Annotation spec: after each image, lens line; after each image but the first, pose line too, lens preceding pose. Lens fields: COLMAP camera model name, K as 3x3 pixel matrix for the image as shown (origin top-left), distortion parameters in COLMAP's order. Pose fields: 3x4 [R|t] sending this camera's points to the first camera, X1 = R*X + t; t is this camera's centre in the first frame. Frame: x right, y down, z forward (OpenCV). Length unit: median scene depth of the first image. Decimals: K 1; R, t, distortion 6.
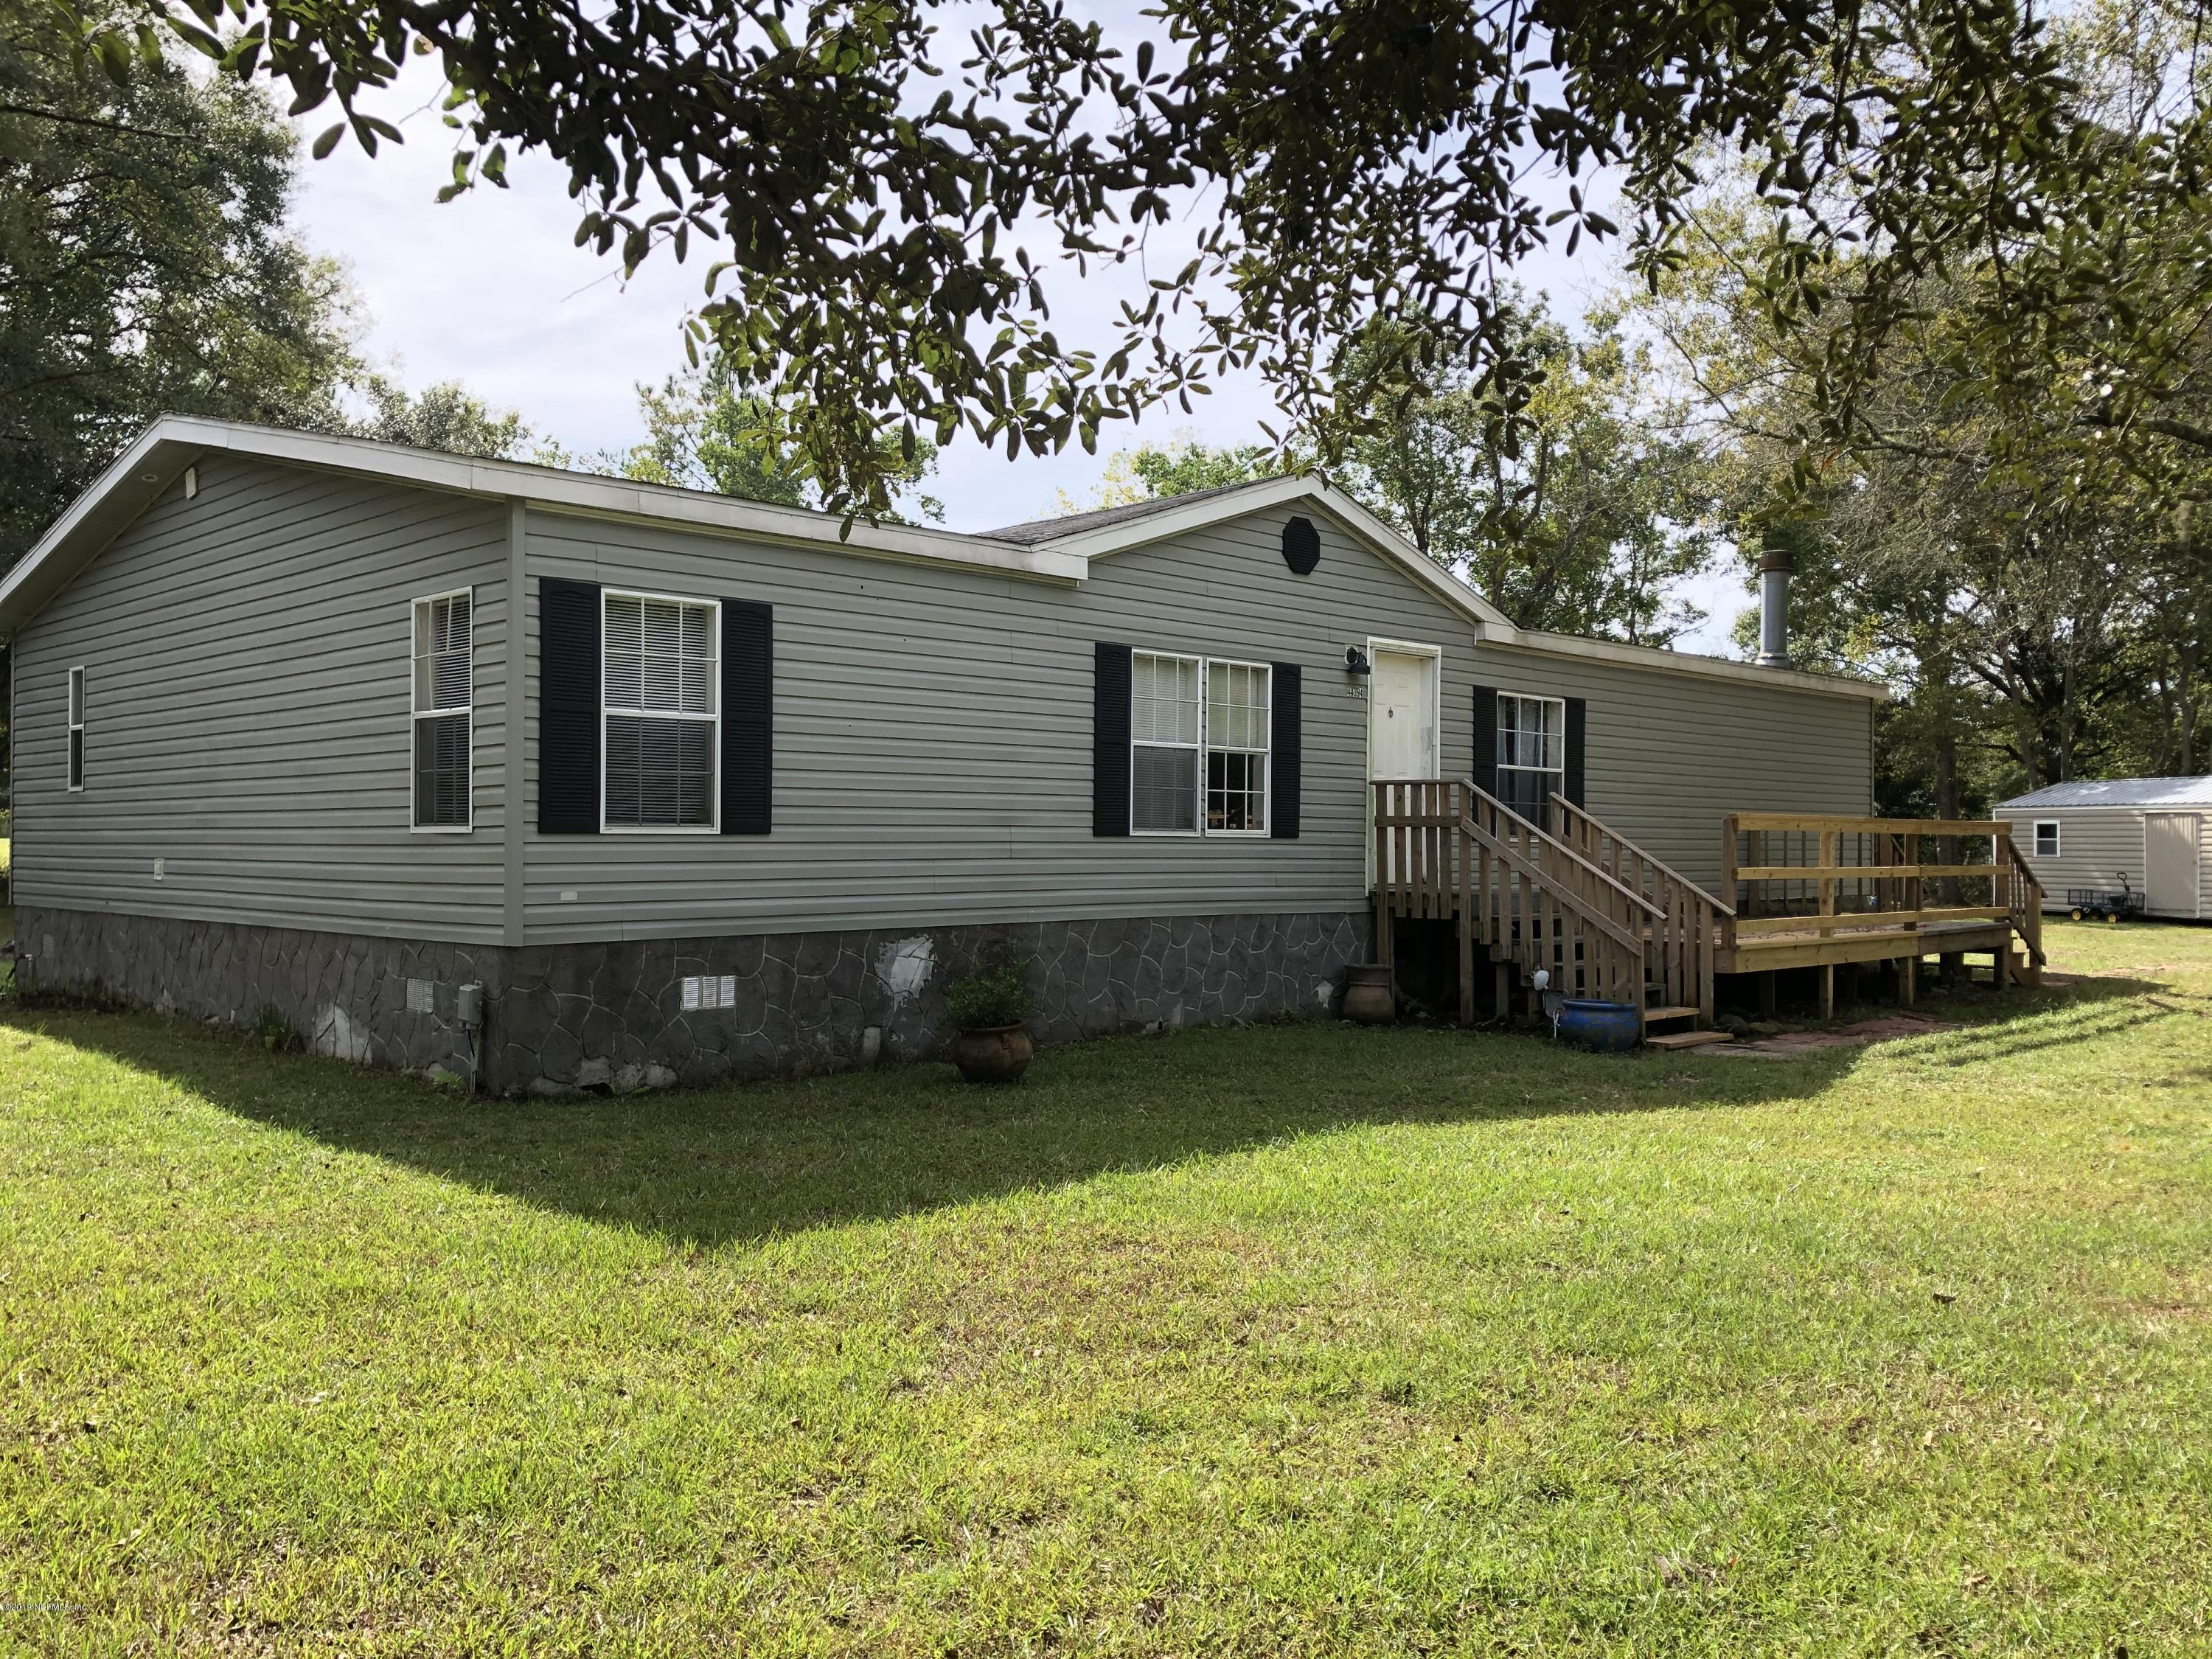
lens RADIAL K [[1822.3, 0, 1105.9], [0, 1822.3, 830.7], [0, 0, 1]] dist [-0.004061, -0.008419]
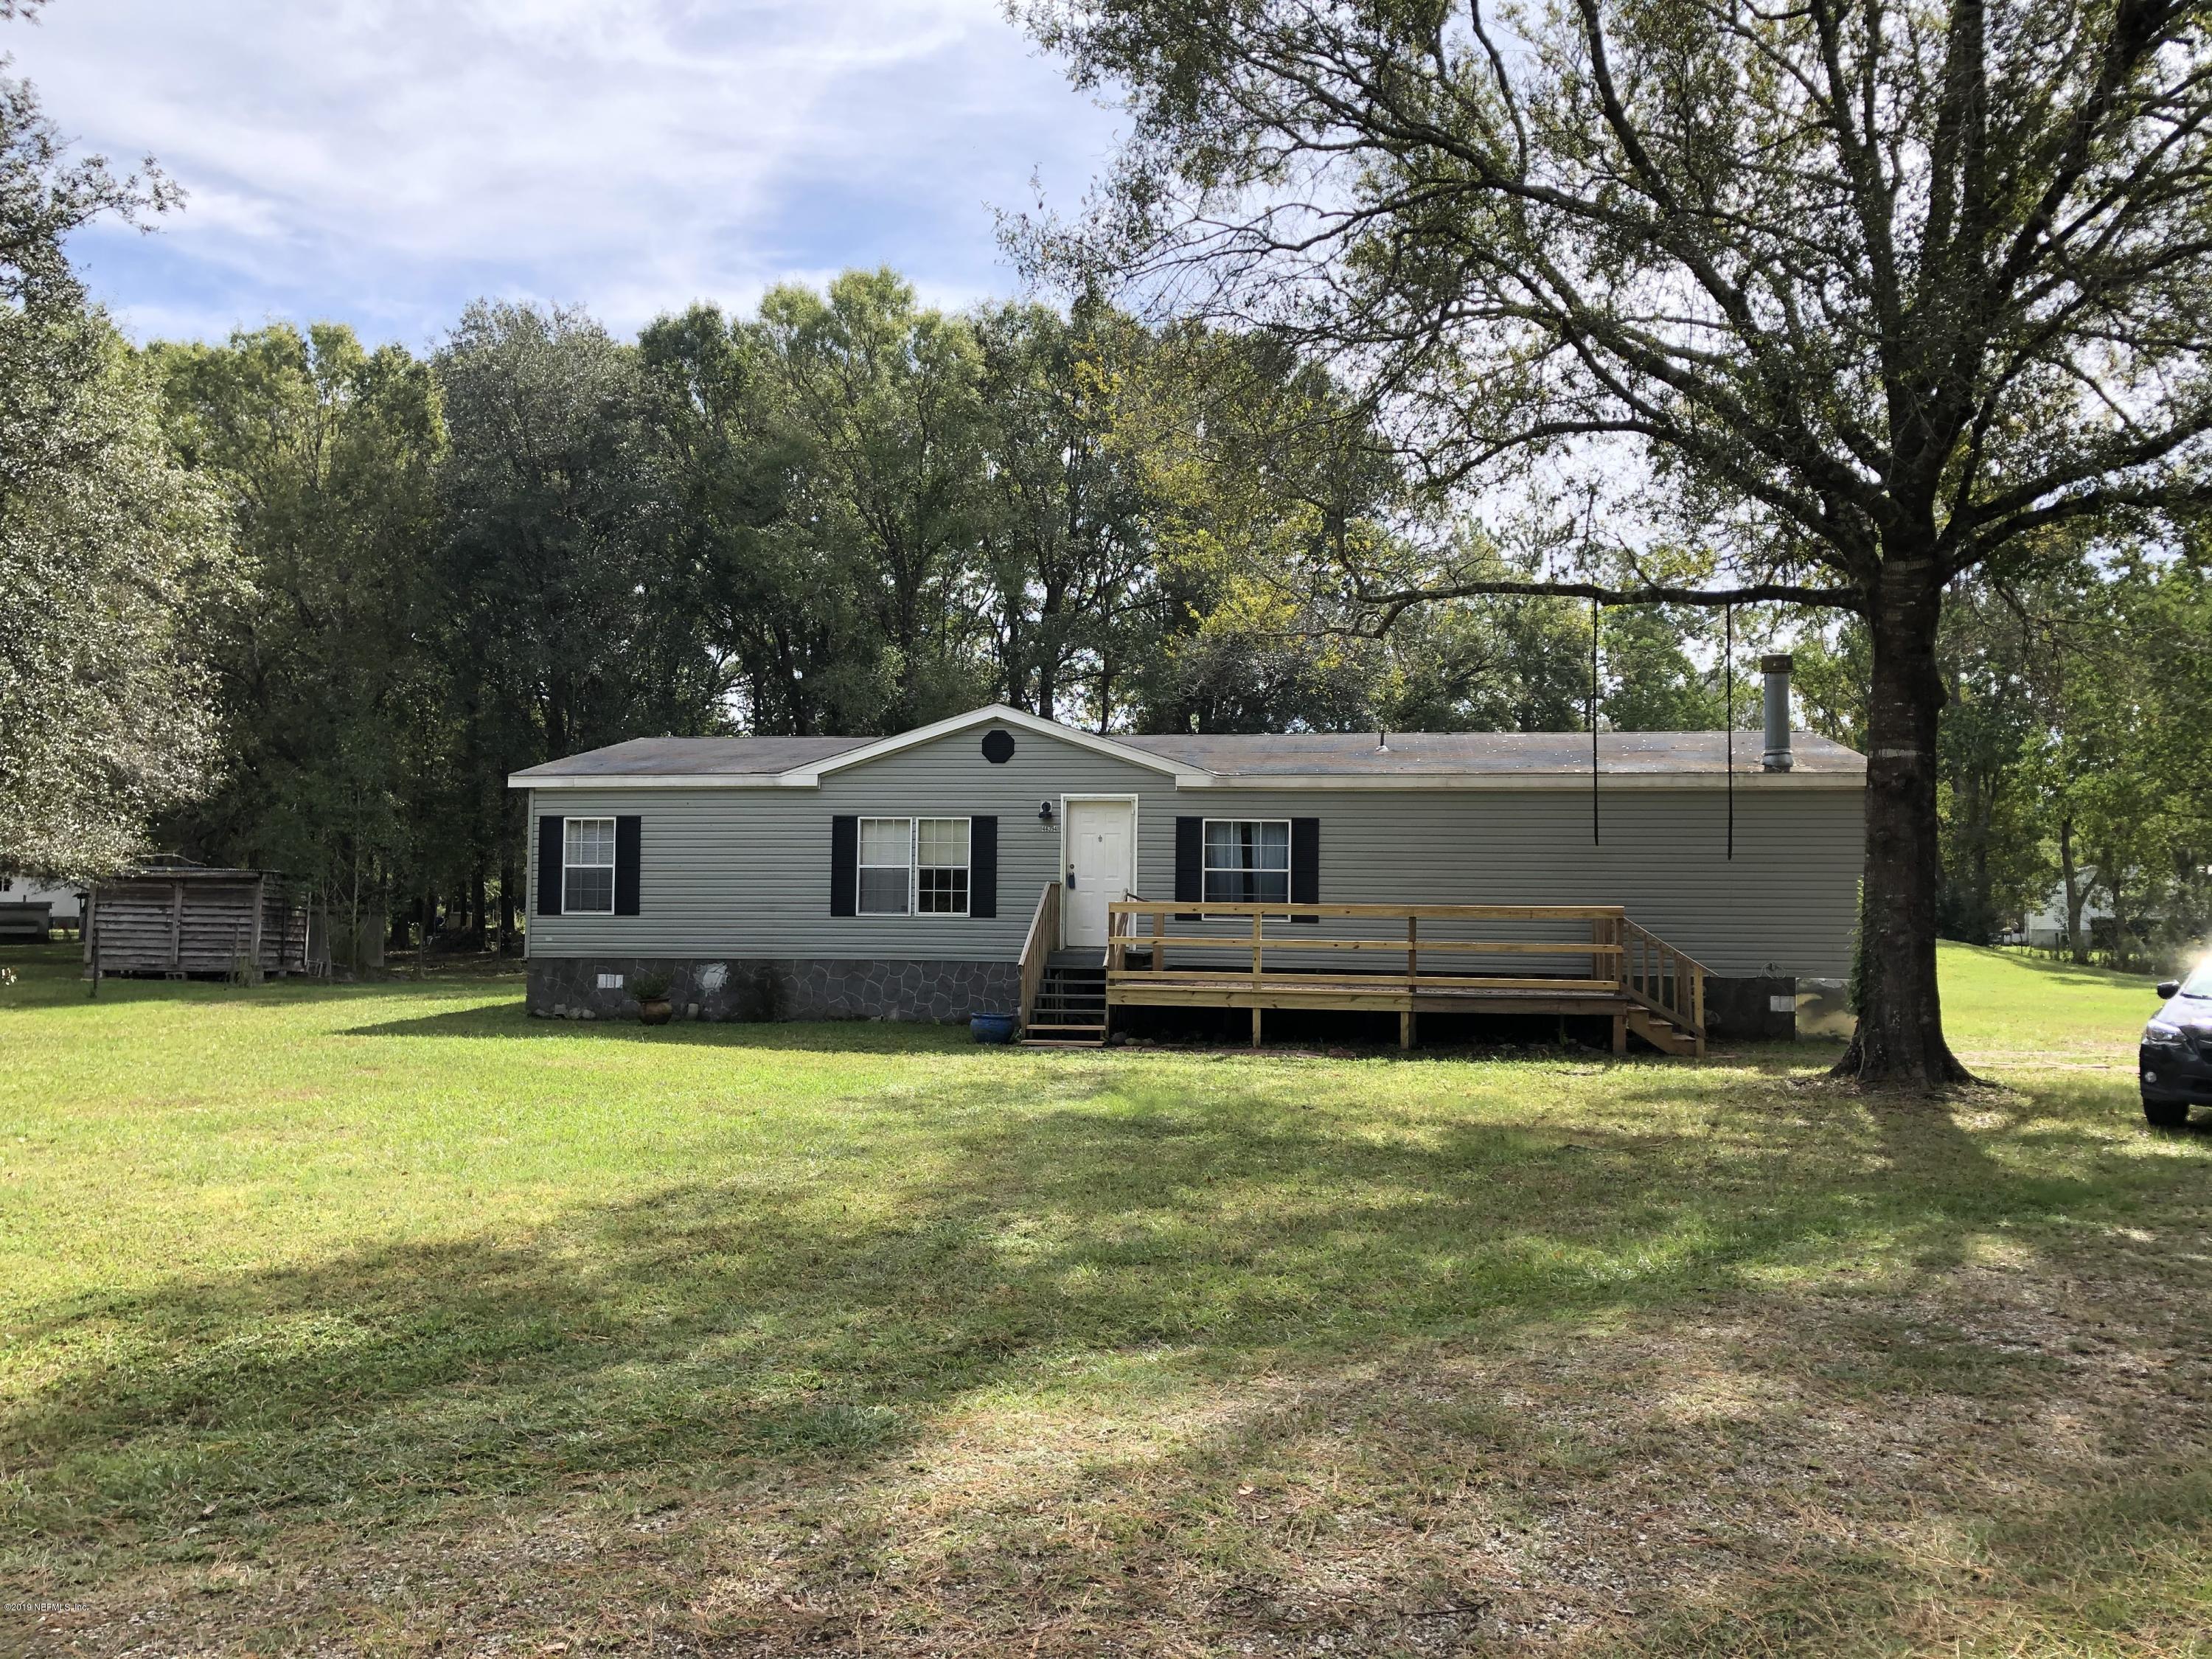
lens RADIAL K [[1822.3, 0, 1106.6], [0, 1822.3, 830.8], [0, 0, 1]] dist [-0.004061, -0.008419]
pose [[0.597377, -0.036399, -0.801134, 1.709281], [0.000209, 0.998977, -0.045231, 0.000097], [0.801961, 0.026853, 0.596773, 0.074459]]
